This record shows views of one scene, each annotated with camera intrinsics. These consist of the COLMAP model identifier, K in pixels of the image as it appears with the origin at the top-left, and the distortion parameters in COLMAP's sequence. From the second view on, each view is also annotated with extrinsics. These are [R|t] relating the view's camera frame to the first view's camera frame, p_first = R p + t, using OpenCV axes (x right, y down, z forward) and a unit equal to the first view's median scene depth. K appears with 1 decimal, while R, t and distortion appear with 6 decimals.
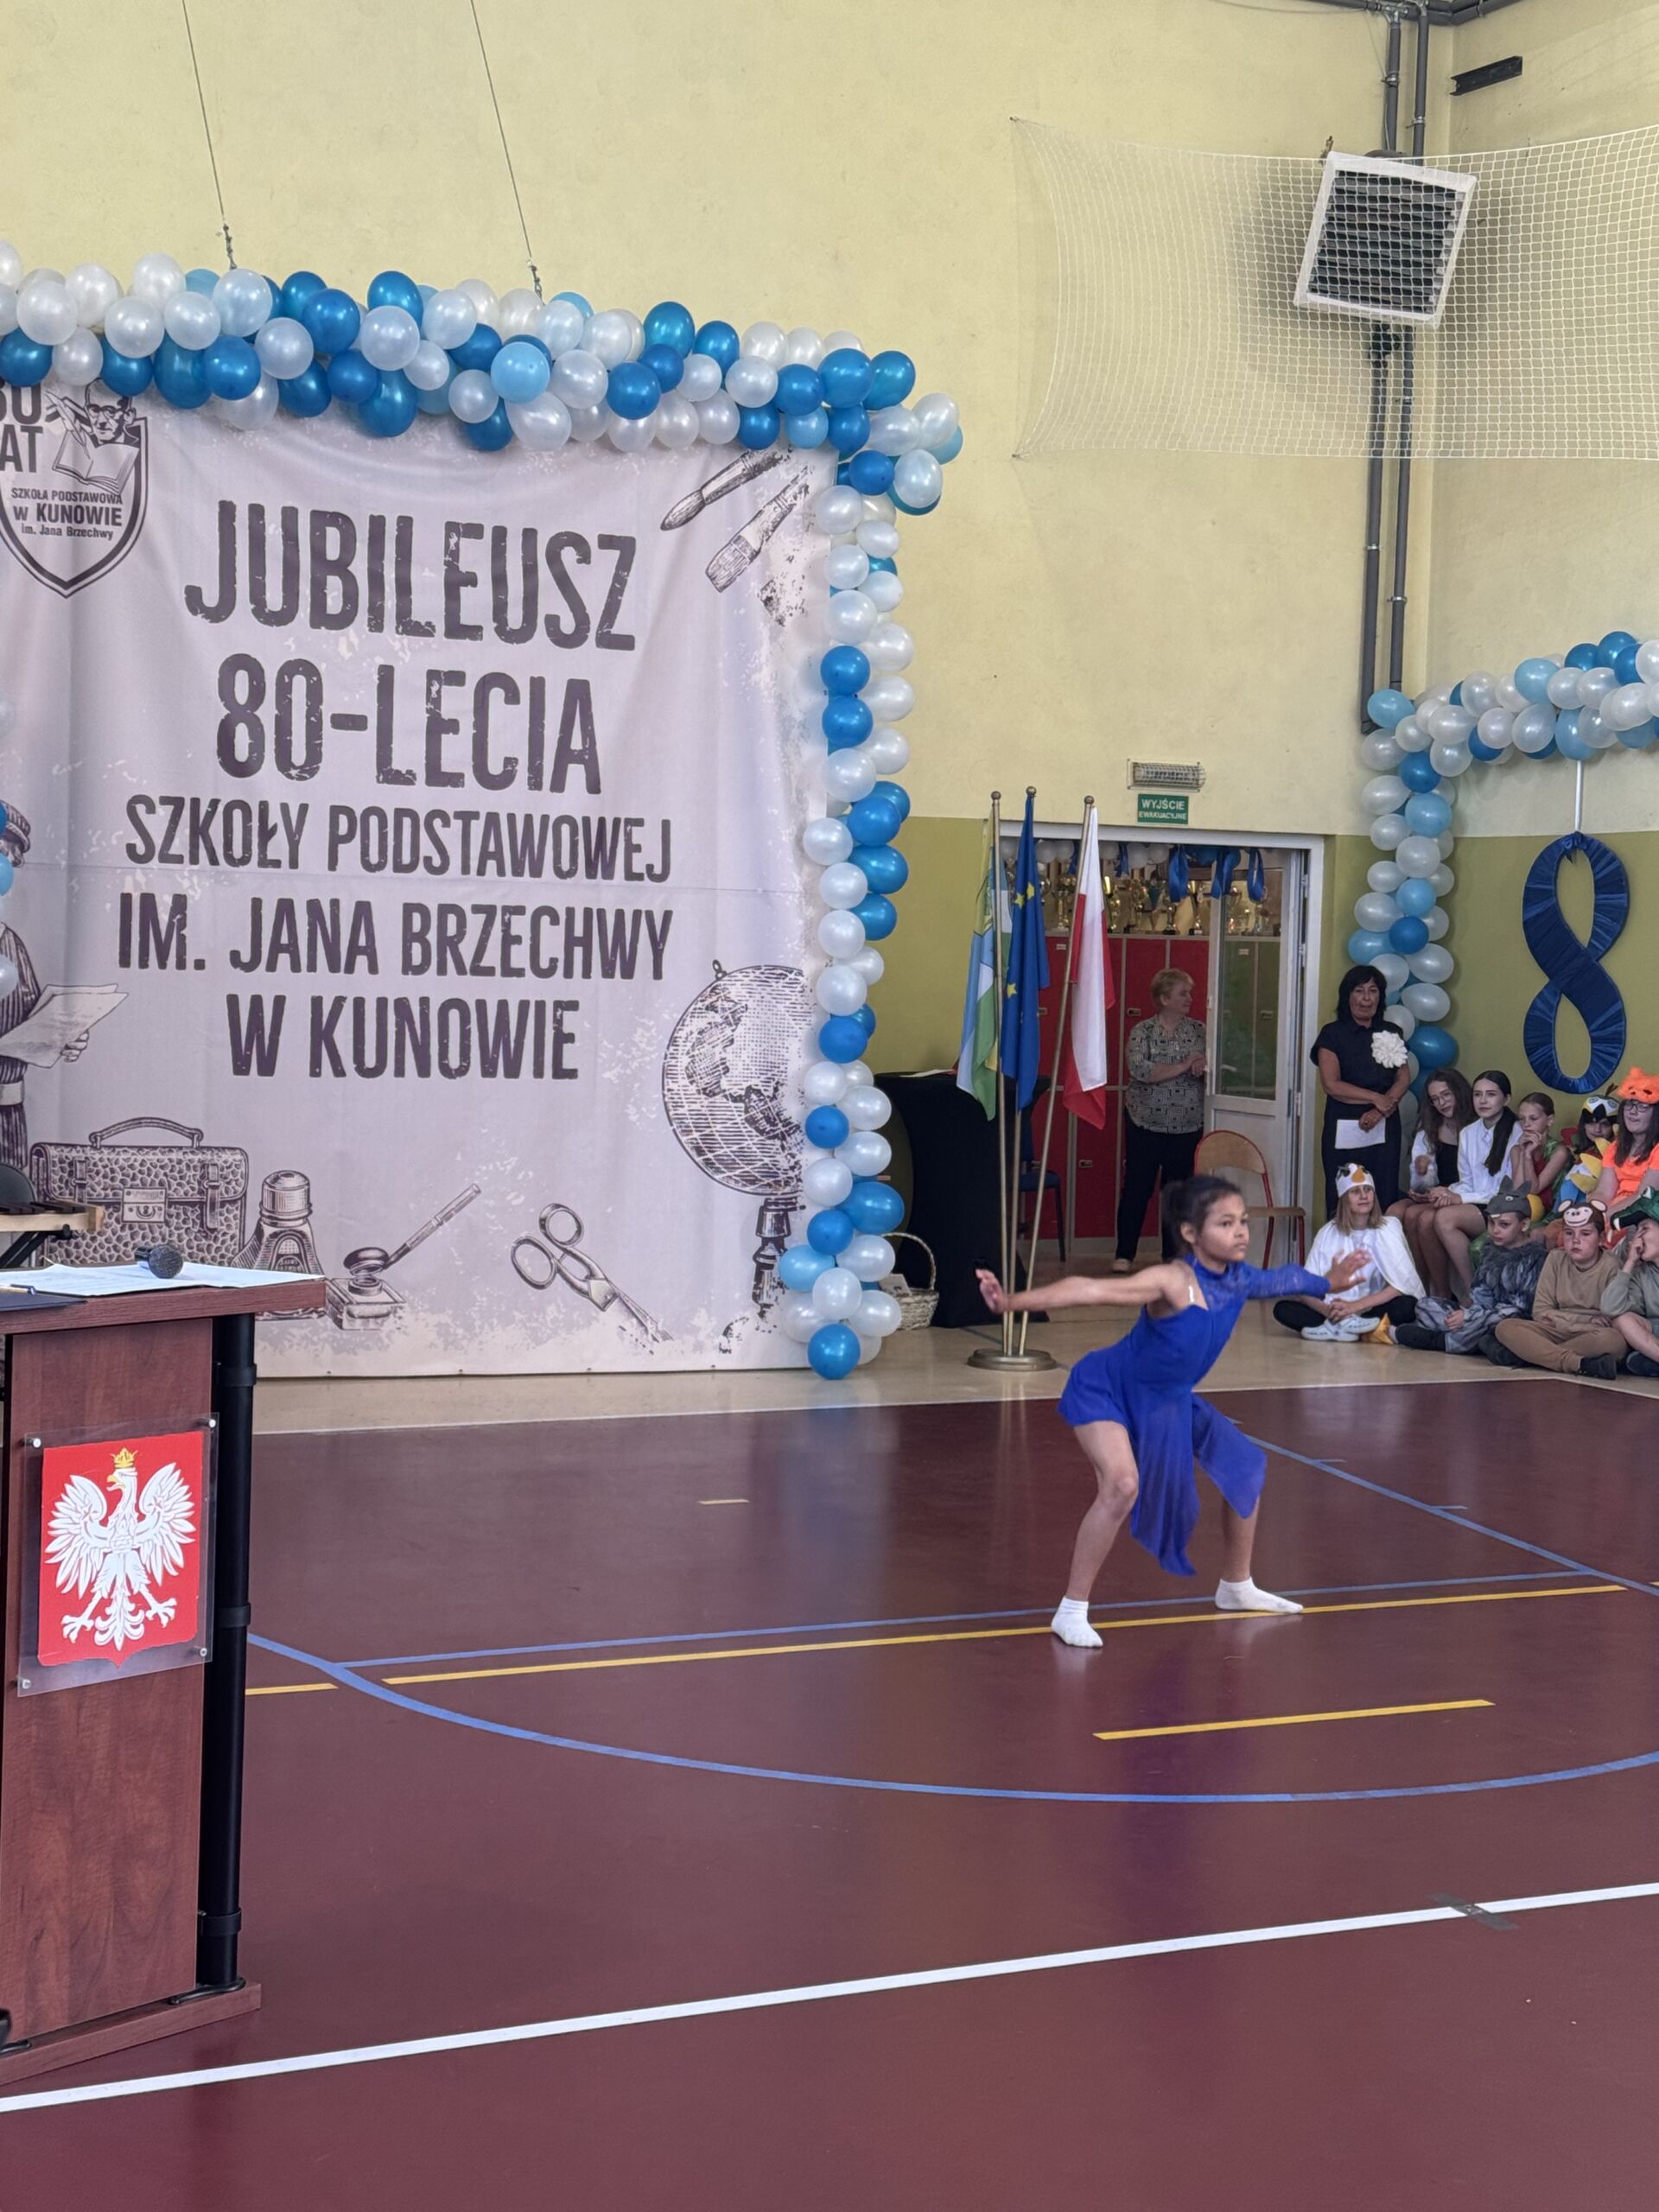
lens RADIAL K [[3305.4, 0, 814.2], [0, 3305.4, 1110.8], [0, 0, 1]] dist [0.146979, -0.008065]
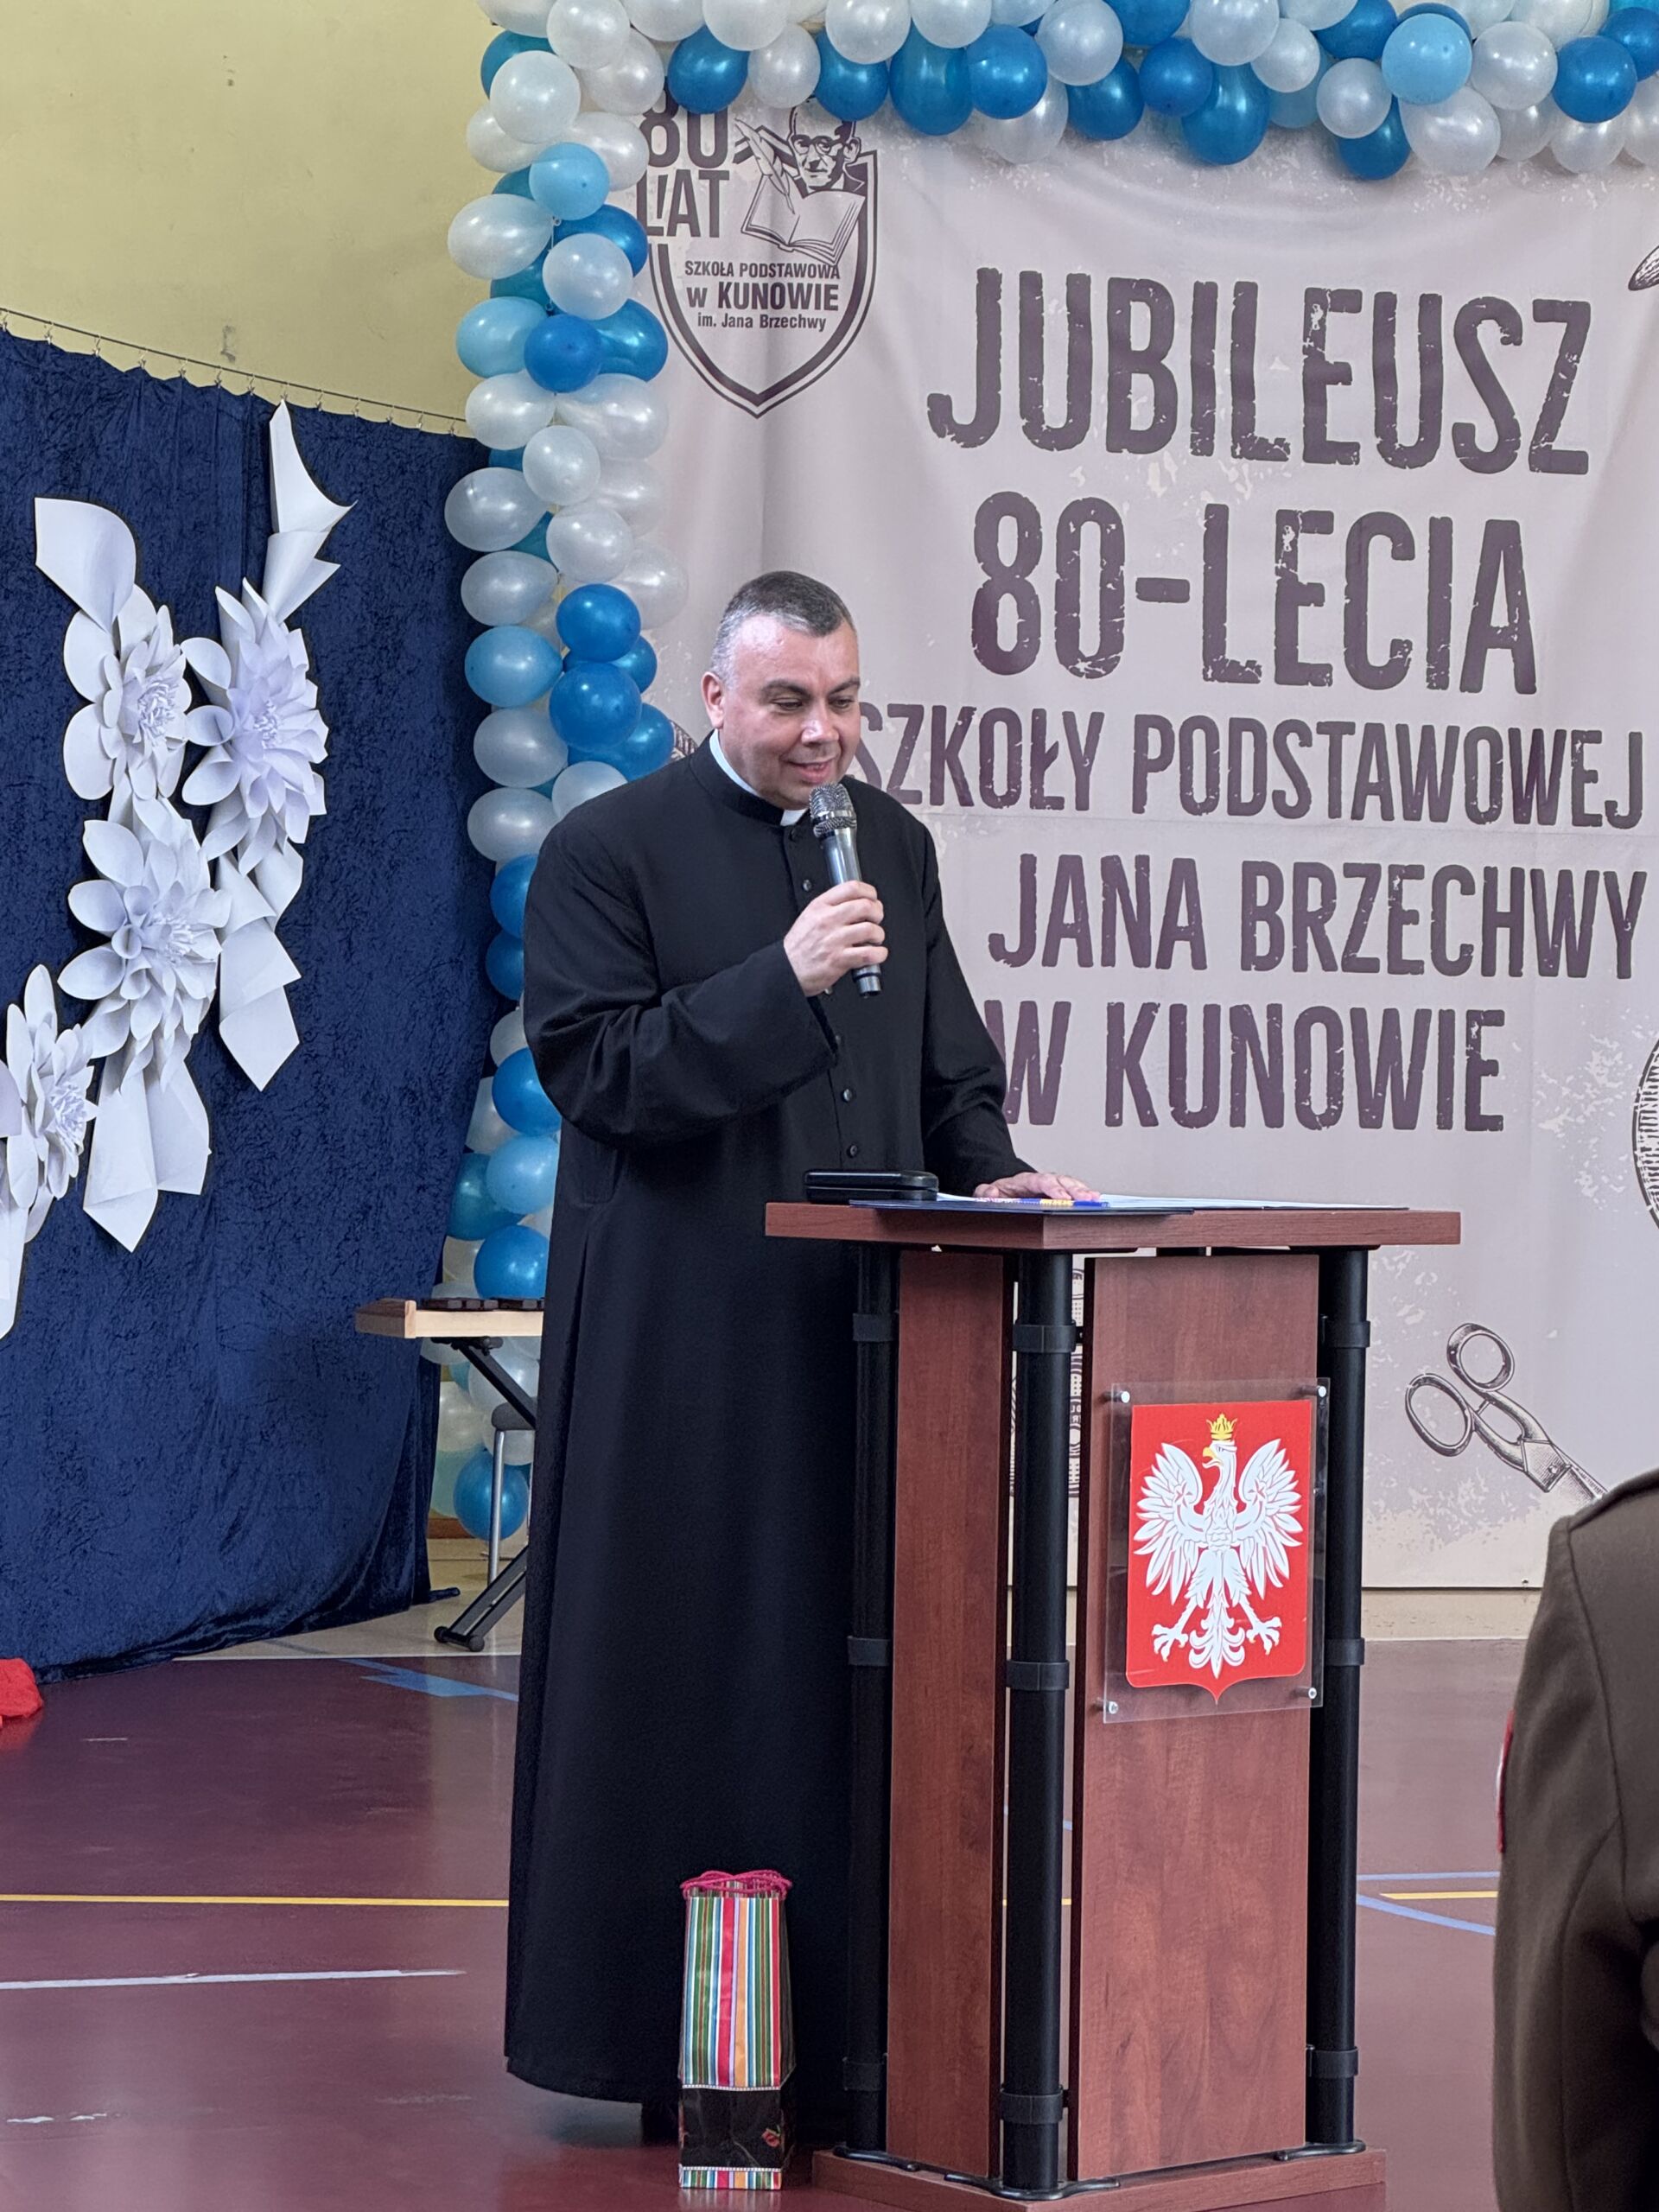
lens RADIAL K [[5678.4, 0, 842.1], [0, 5678.4, 1060.5], [0, 0, 1]] dist [-0.481582, 12.514615]
pose [[0.989666, -0.009125, -0.143100, -0.042185], [0.001752, 0.998668, -0.051562, 0.034465], [0.143380, 0.050779, 0.988364, -0.119590]]
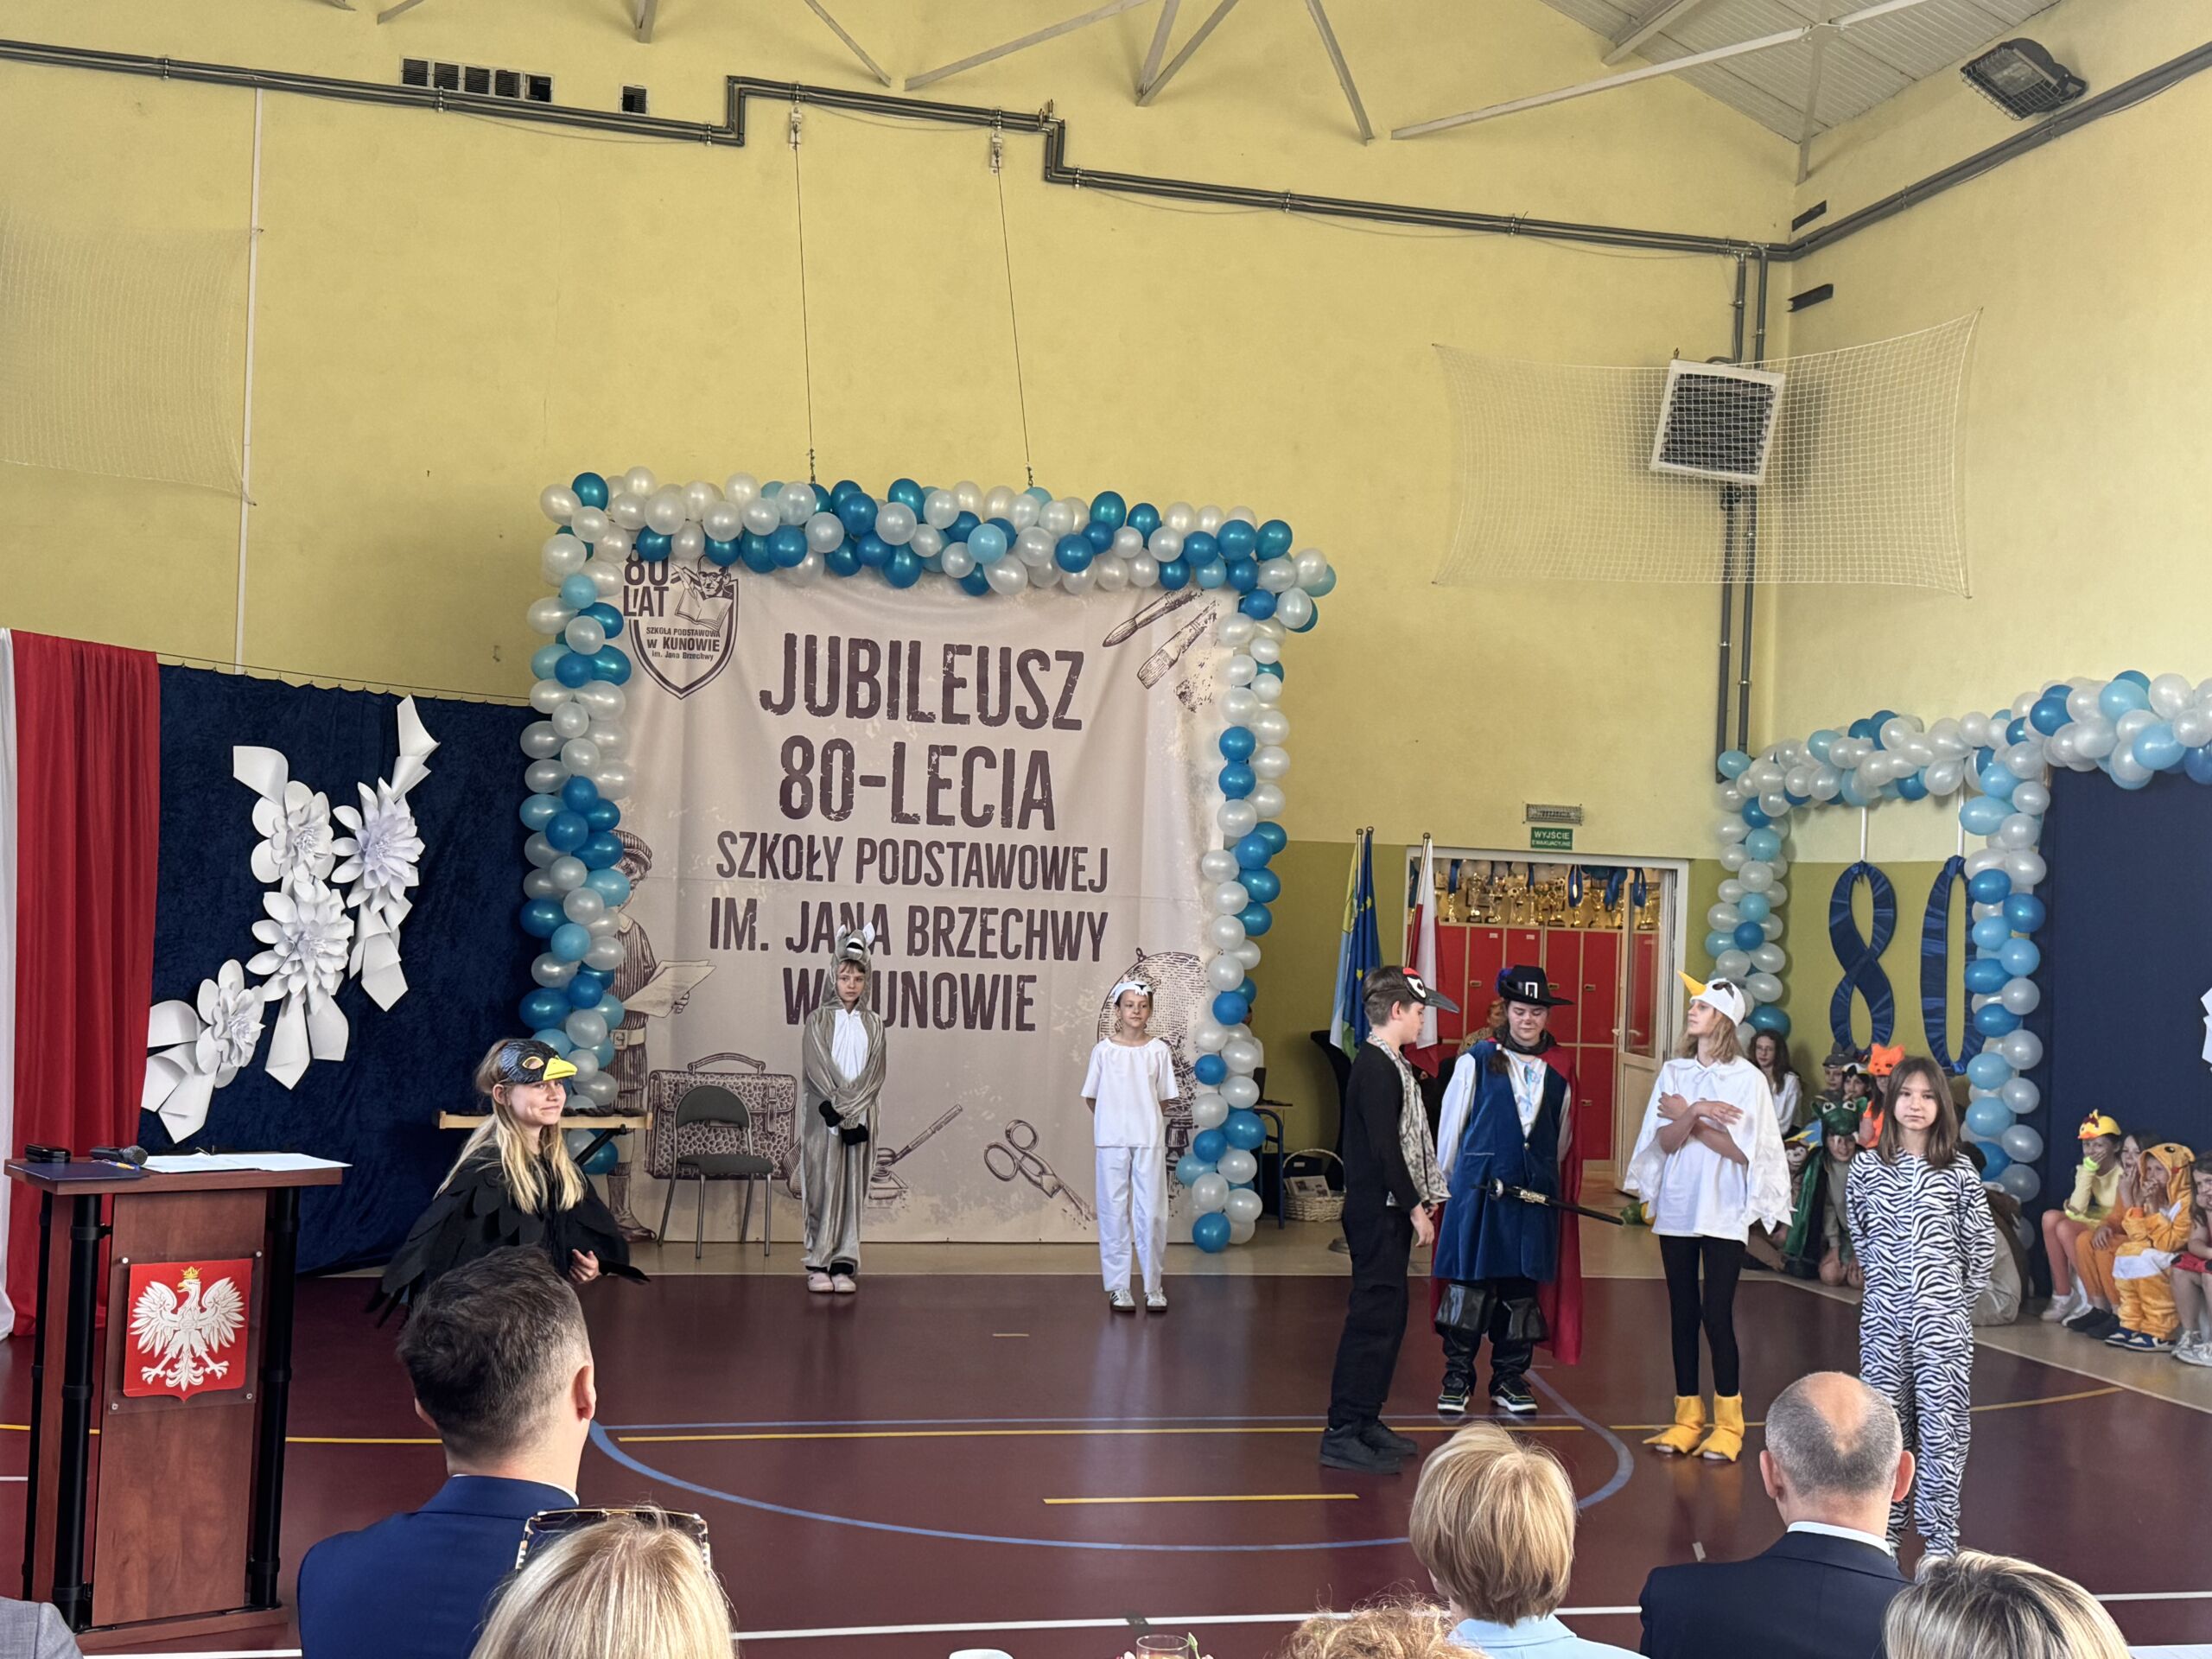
lens RADIAL K [[2579.6, 0, 1132.3], [0, 2579.6, 845.6], [0, 0, 1]] dist [0.205656, -0.443688]
pose [[0.977833, 0.009343, -0.209178, 0.205026], [-0.025230, 0.996983, -0.073411, -0.008845], [0.207861, 0.077061, 0.975118, -0.074714]]
